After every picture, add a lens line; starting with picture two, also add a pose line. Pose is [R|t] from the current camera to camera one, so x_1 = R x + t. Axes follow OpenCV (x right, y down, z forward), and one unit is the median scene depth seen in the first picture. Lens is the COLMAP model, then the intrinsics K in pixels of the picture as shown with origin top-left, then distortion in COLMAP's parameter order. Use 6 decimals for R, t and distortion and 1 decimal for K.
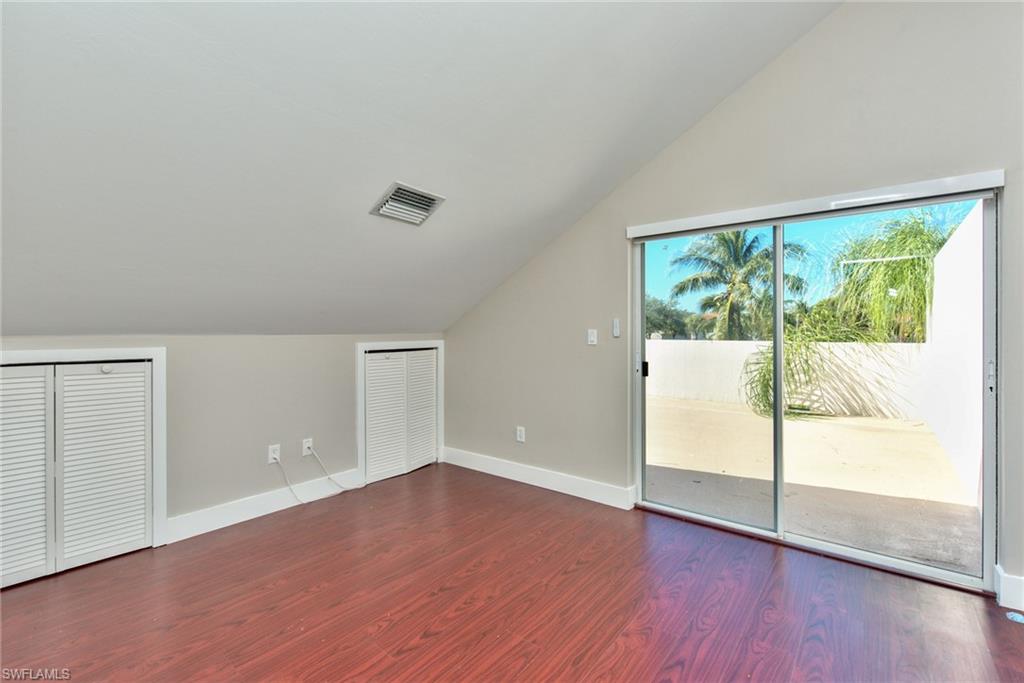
lens RADIAL K [[451.2, 0, 512.0], [0, 451.2, 341.5], [0, 0, 1]] dist [0.000488, 0.000054]
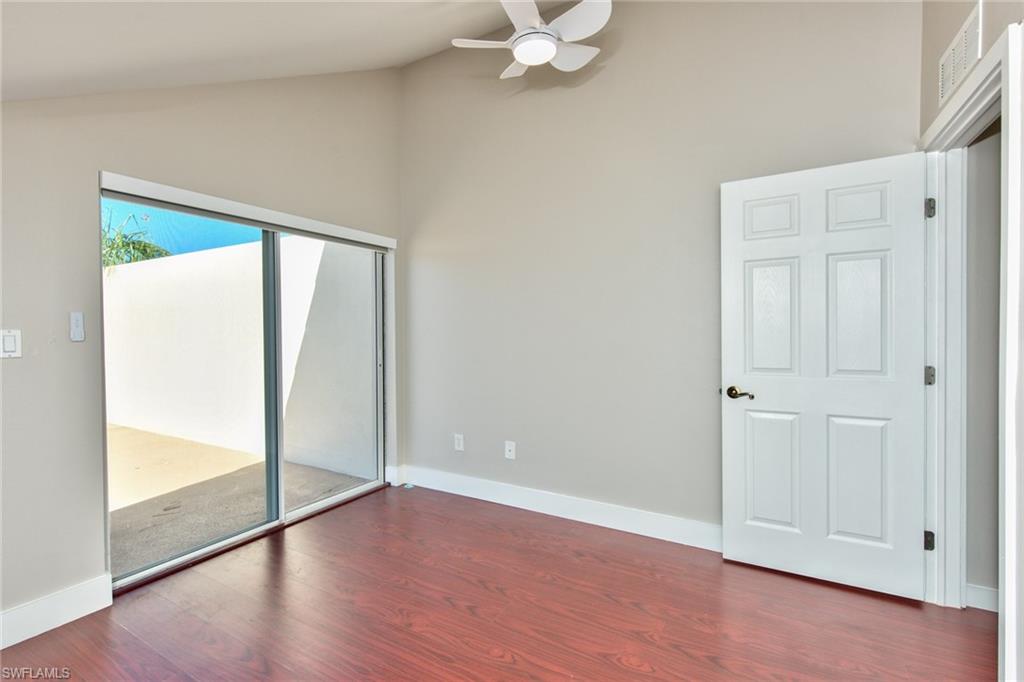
lens RADIAL K [[451.2, 0, 512.0], [0, 451.2, 341.0], [0, 0, 1]] dist [0.000488, 0.000054]
pose [[-0.150142, -0.022582, 0.988406, -0.791999], [0.011060, 0.999638, 0.024519, -0.011769], [-0.988603, 0.014613, -0.149838, 0.939309]]
